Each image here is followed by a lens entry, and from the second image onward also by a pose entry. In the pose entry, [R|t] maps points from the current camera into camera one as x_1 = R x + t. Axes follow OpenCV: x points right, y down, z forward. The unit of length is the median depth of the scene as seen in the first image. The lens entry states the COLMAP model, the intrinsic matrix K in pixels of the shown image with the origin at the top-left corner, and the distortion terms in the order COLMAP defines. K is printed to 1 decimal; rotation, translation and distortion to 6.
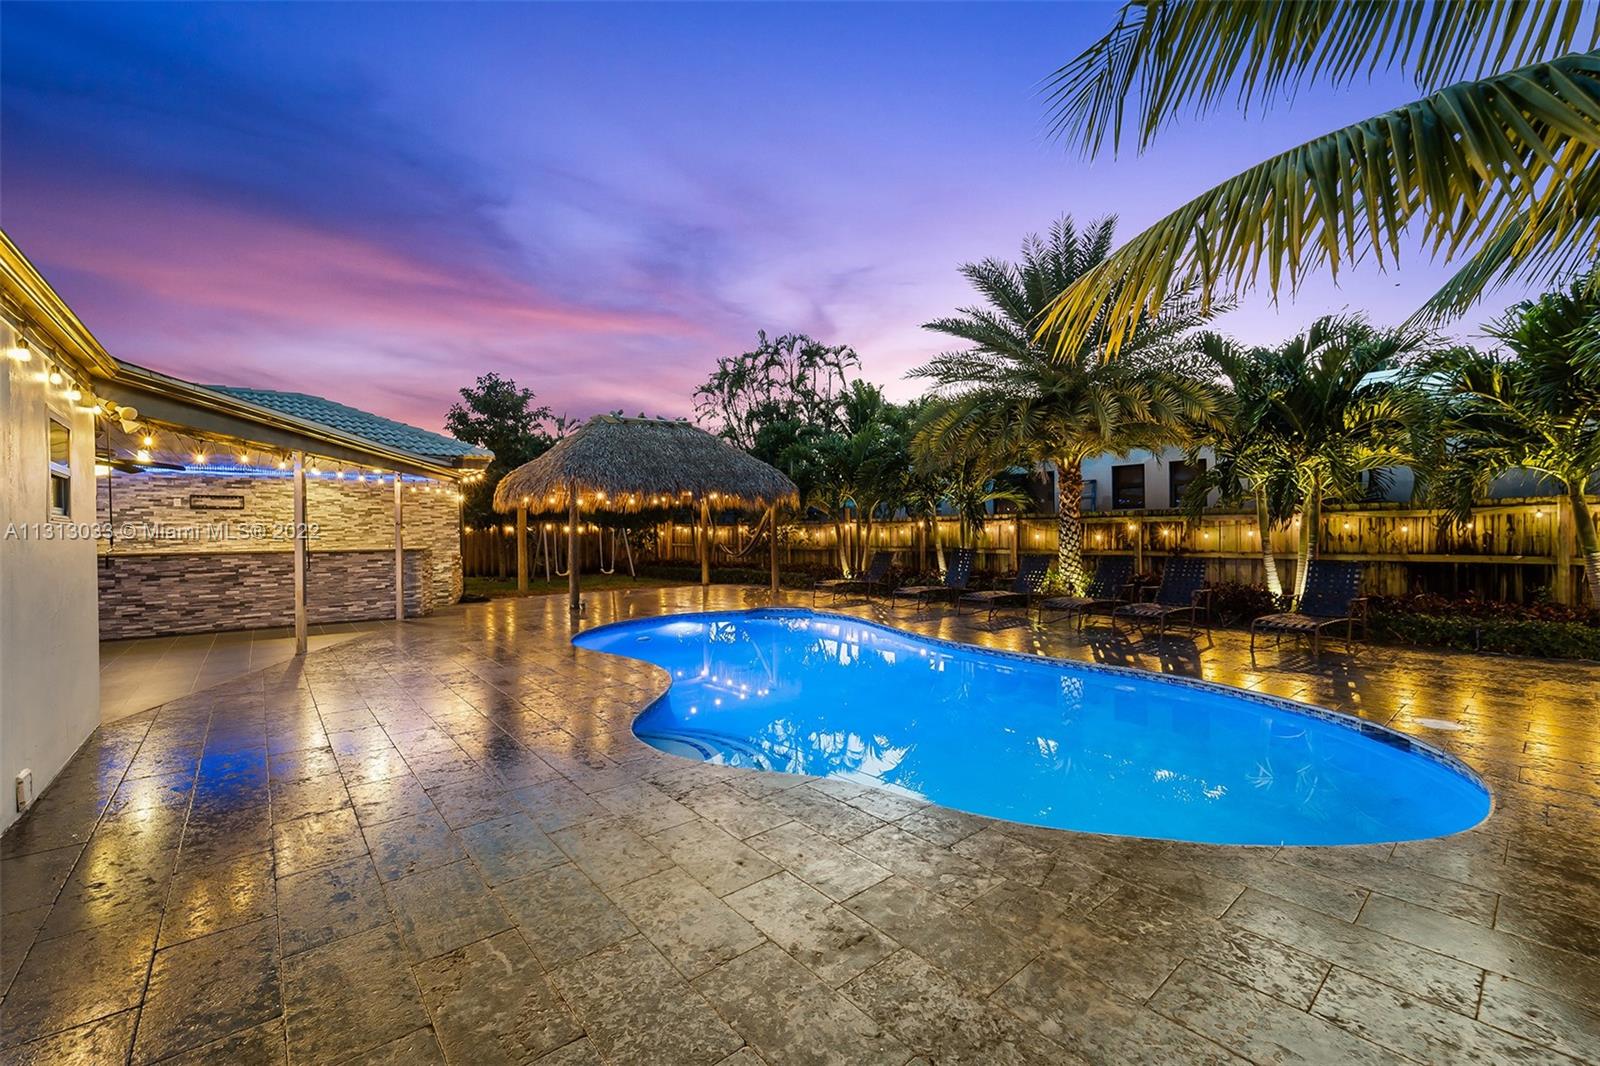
lens RADIAL K [[644.1, 0, 806.9], [0, 644.1, 530.9], [0, 0, 1]] dist [0.001881, 0.000180]
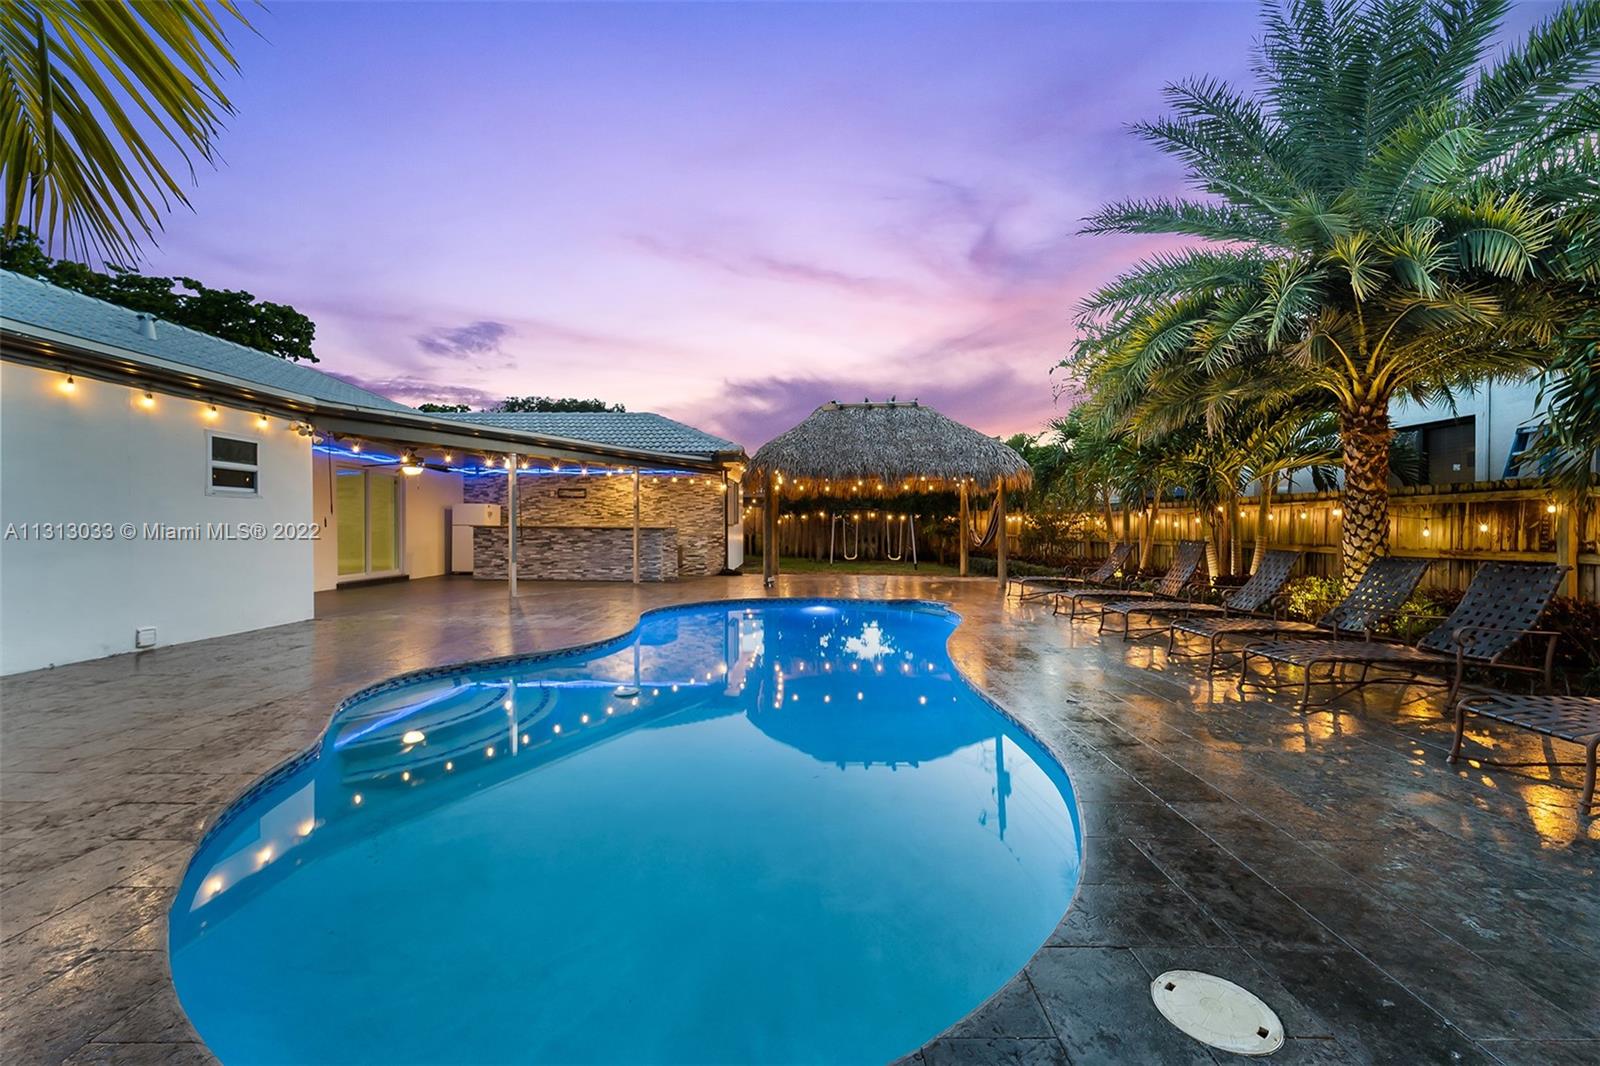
lens RADIAL K [[644.1, 0, 806.9], [0, 644.1, 530.9], [0, 0, 1]] dist [0.001881, 0.000180]
pose [[0.760645, 0.017915, -0.648921, 0.408355], [-0.012358, 0.999838, 0.013118, 0.013985], [0.649050, -0.001958, 0.760743, 0.233056]]
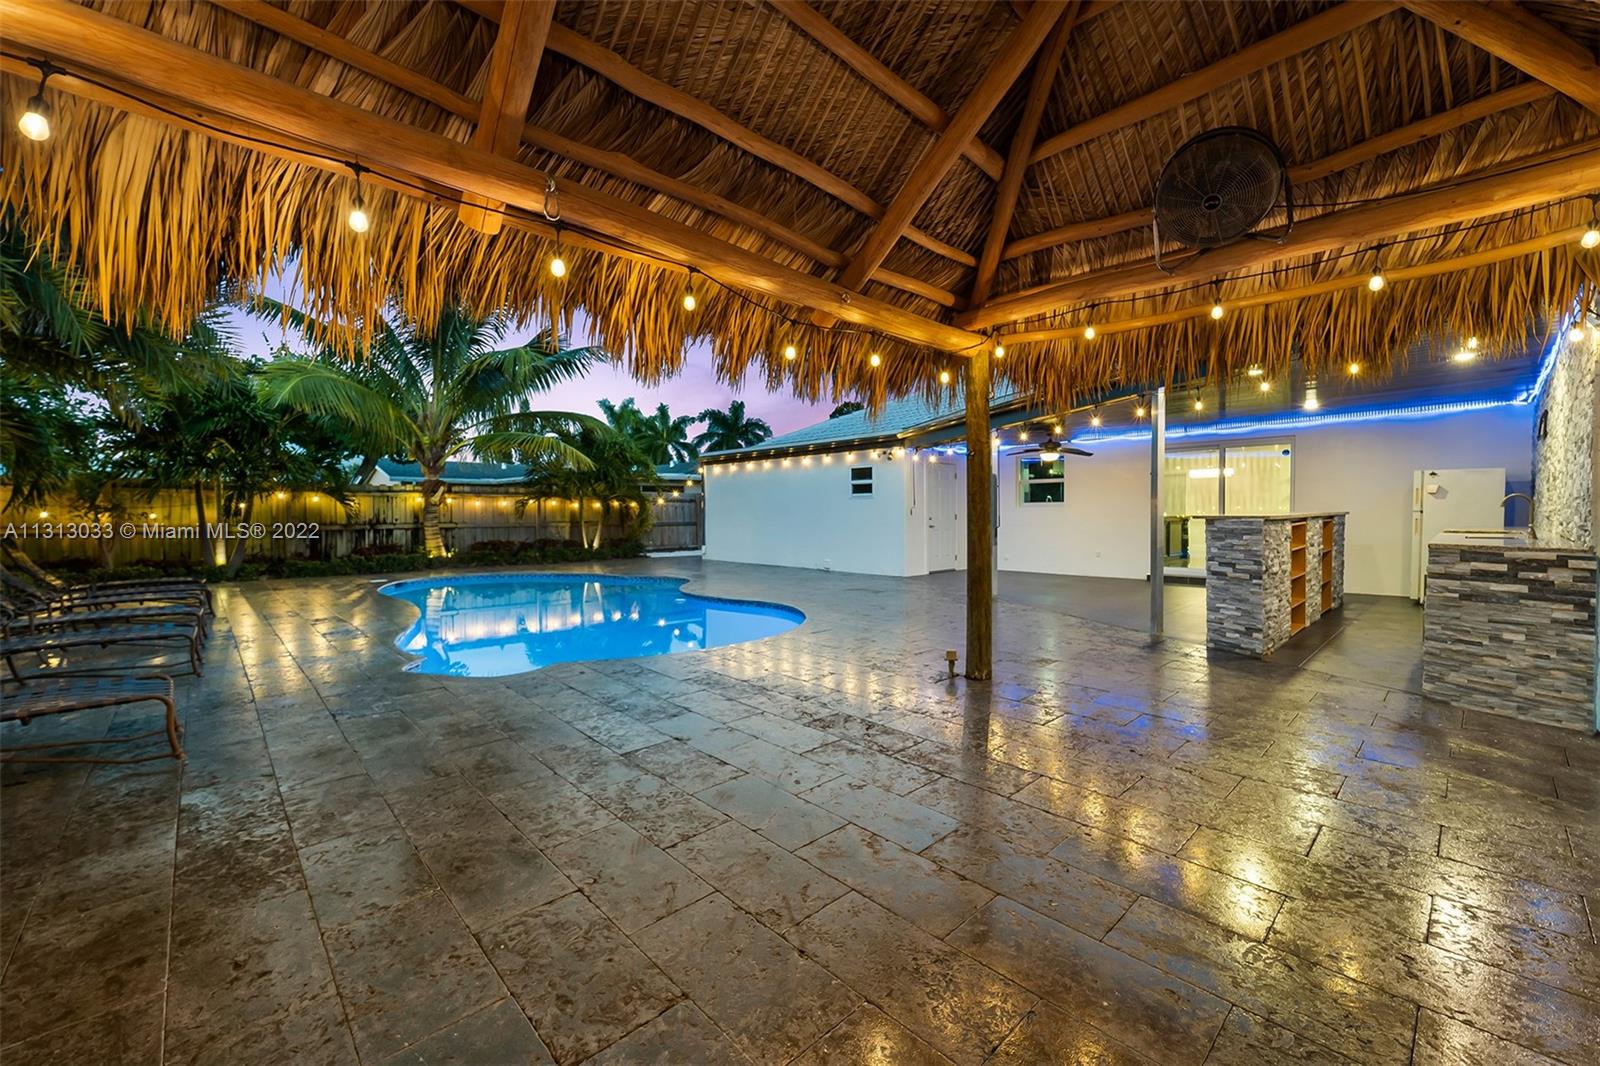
lens RADIAL K [[644.1, 0, 806.9], [0, 644.1, 530.9], [0, 0, 1]] dist [0.001881, 0.000180]
pose [[-0.998189, 0.015417, -0.058140, -0.221835], [0.013734, 0.999478, 0.029234, 0.018367], [0.058561, 0.028383, -0.997880, 1.431587]]
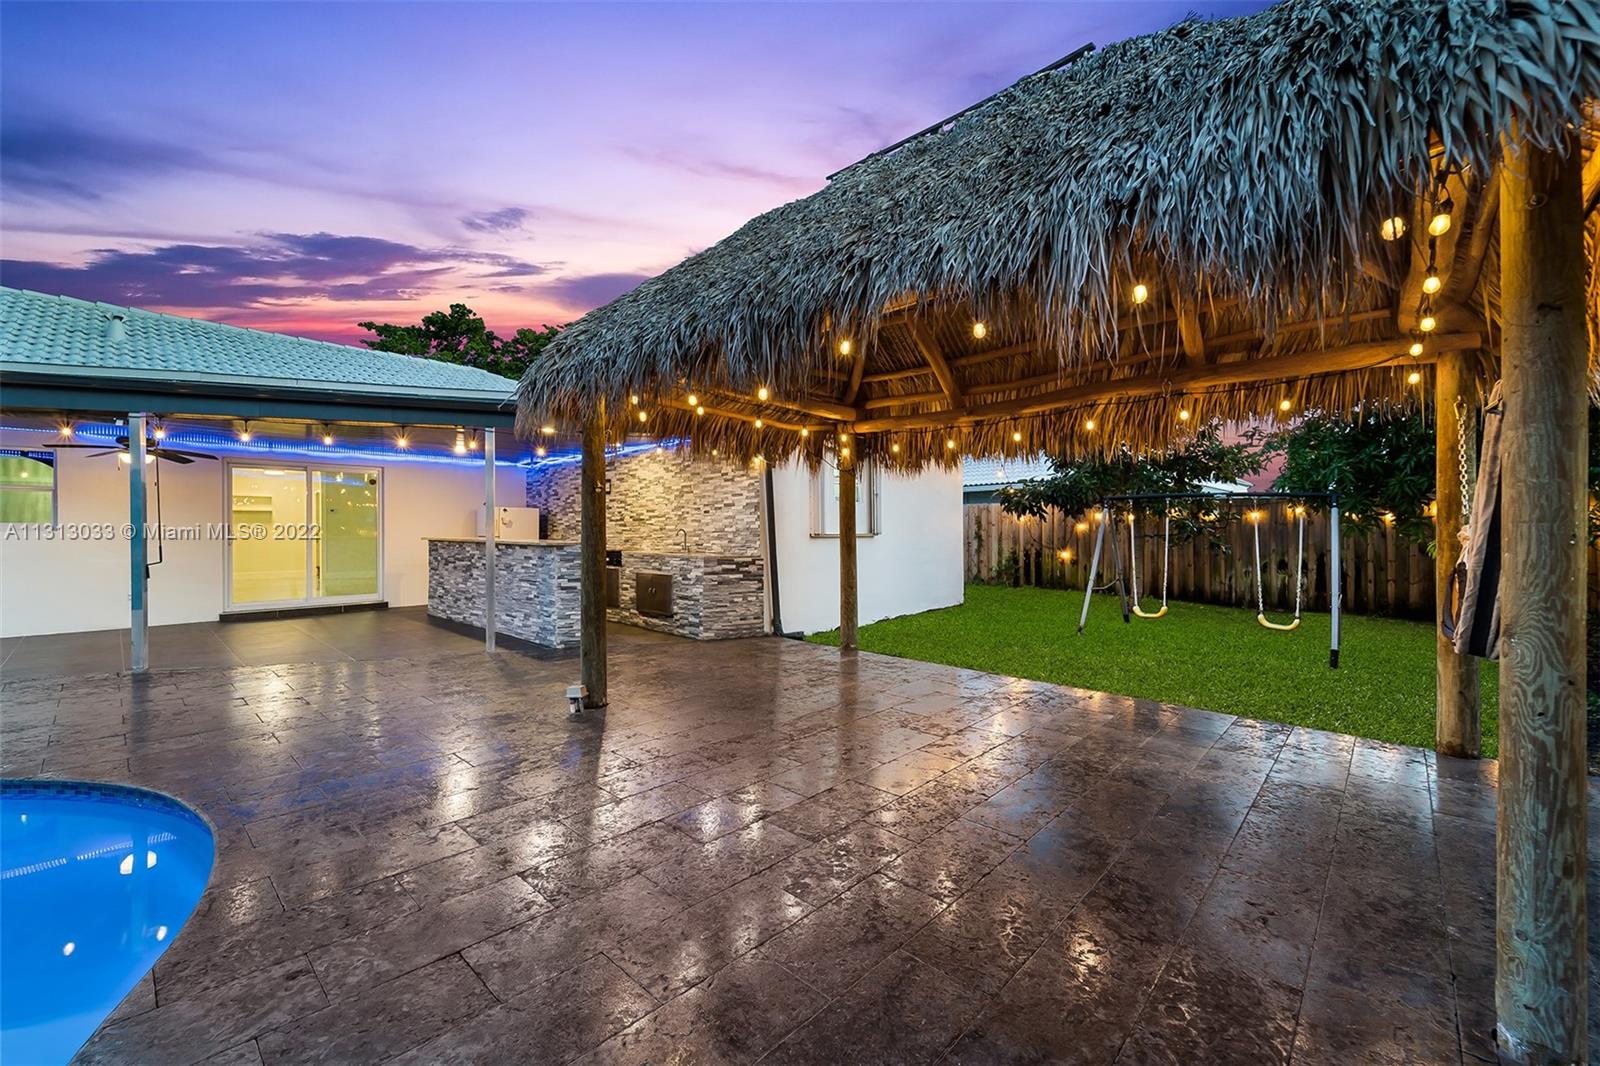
lens RADIAL K [[644.1, 0, 806.9], [0, 644.1, 530.9], [0, 0, 1]] dist [0.001881, 0.000180]
pose [[0.128058, 0.010823, -0.991708, 0.057118], [-0.001707, 0.999941, 0.010692, 0.008083], [0.991765, 0.000324, 0.128069, 1.135422]]
